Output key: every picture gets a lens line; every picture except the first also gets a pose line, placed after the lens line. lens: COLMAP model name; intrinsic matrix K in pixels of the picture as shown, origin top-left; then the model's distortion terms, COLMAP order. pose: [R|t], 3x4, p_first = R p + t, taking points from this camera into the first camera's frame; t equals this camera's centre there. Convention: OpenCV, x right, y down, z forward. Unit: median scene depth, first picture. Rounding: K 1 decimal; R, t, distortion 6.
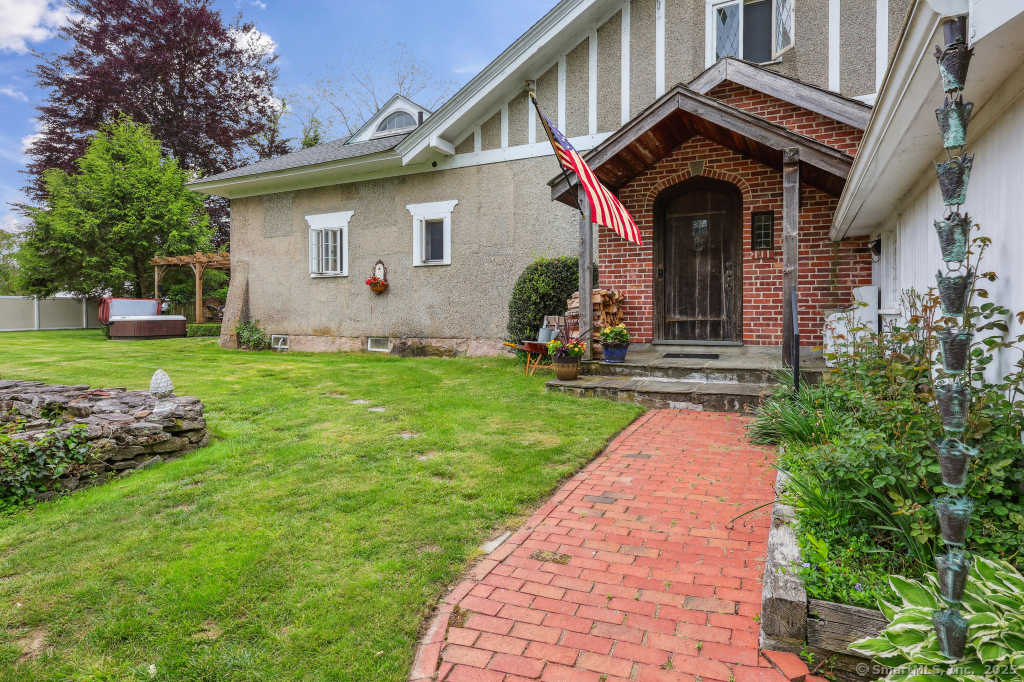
lens RADIAL K [[565.8, 0, 521.5], [0, 565.8, 312.8], [0, 0, 1]] dist [0.006841, 0.000067]
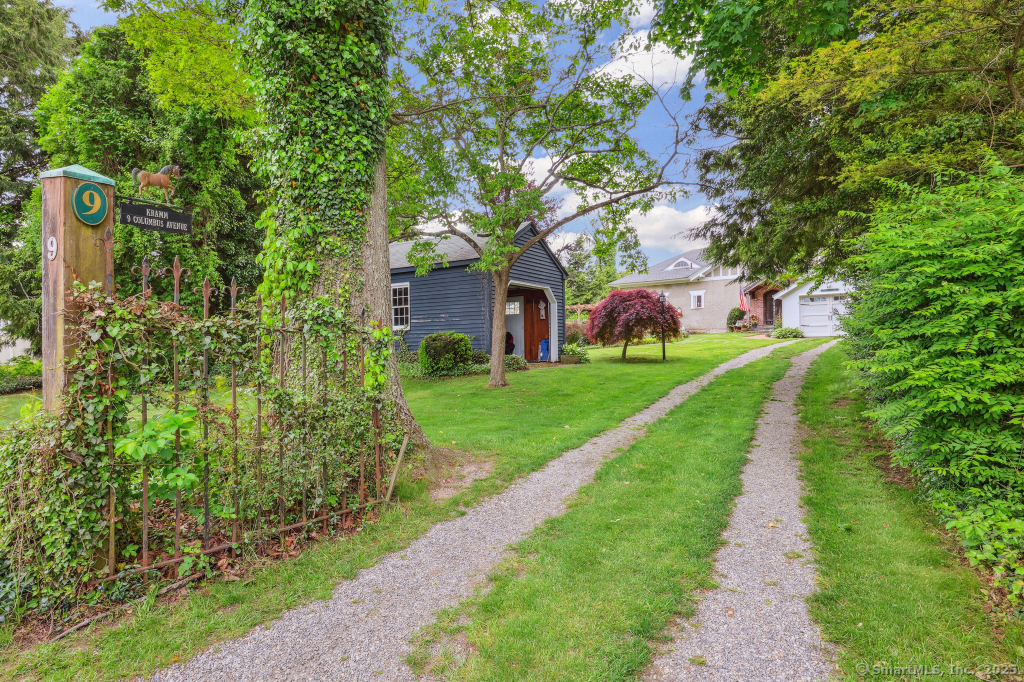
lens RADIAL K [[565.8, 0, 511.1], [0, 565.8, 337.6], [0, 0, 1]] dist [0.006841, 0.000067]
pose [[0.971827, -0.004998, -0.235643, -0.481693], [0.001269, 0.999872, -0.015975, 0.158502], [0.235692, 0.015226, 0.971708, -2.816958]]
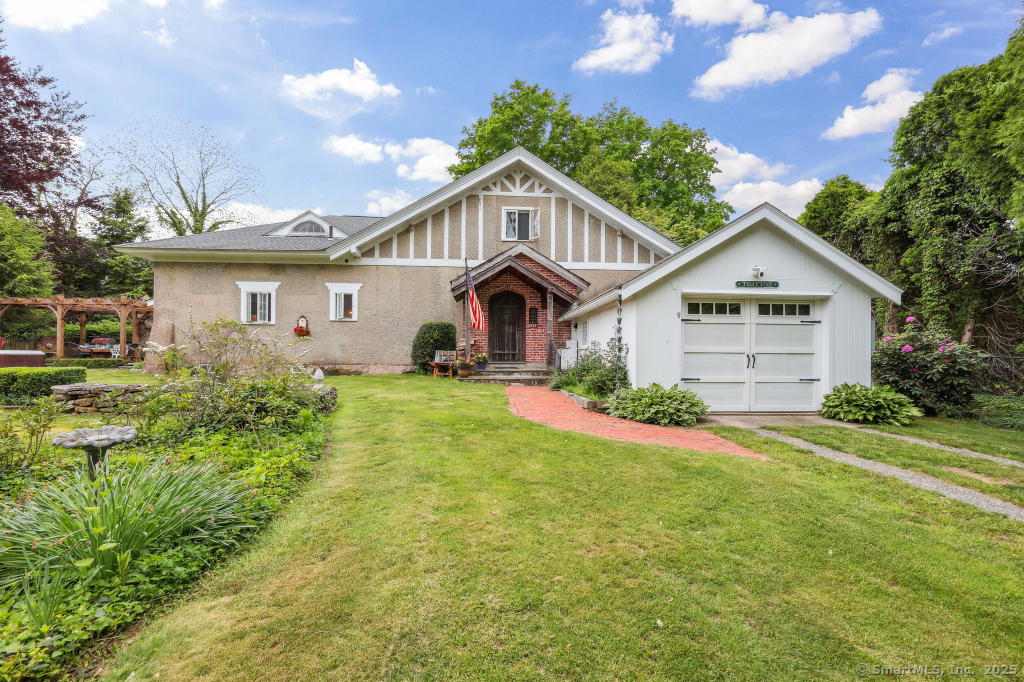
lens RADIAL K [[417.4, 0, 513.9], [0, 417.4, 355.9], [0, 0, 1]] dist [-0.000794, -0.000163]
pose [[0.863749, 0.010498, 0.503812, -0.365173], [-0.007332, 0.999939, -0.008267, 0.027695], [-0.503868, 0.003447, 0.863774, -0.337224]]
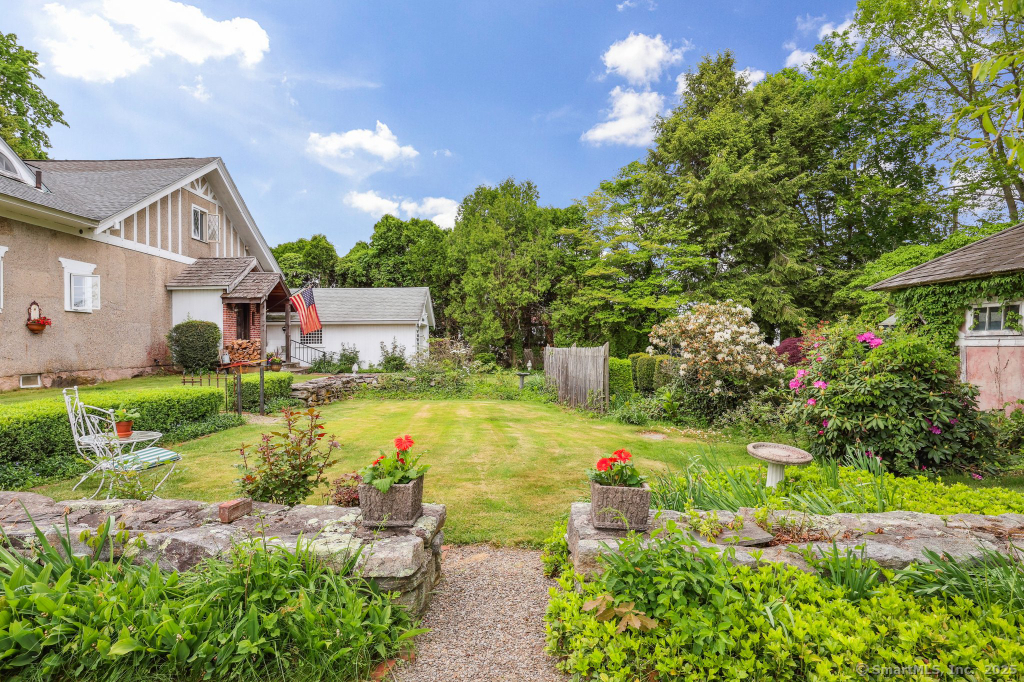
lens RADIAL K [[565.8, 0, 511.5], [0, 565.8, 342.1], [0, 0, 1]] dist [0.006841, 0.000067]
pose [[-0.470871, 0.008914, 0.882157, -1.806026], [0.012690, 0.999914, -0.003331, -0.001877], [-0.882111, 0.009626, -0.470944, 0.797545]]
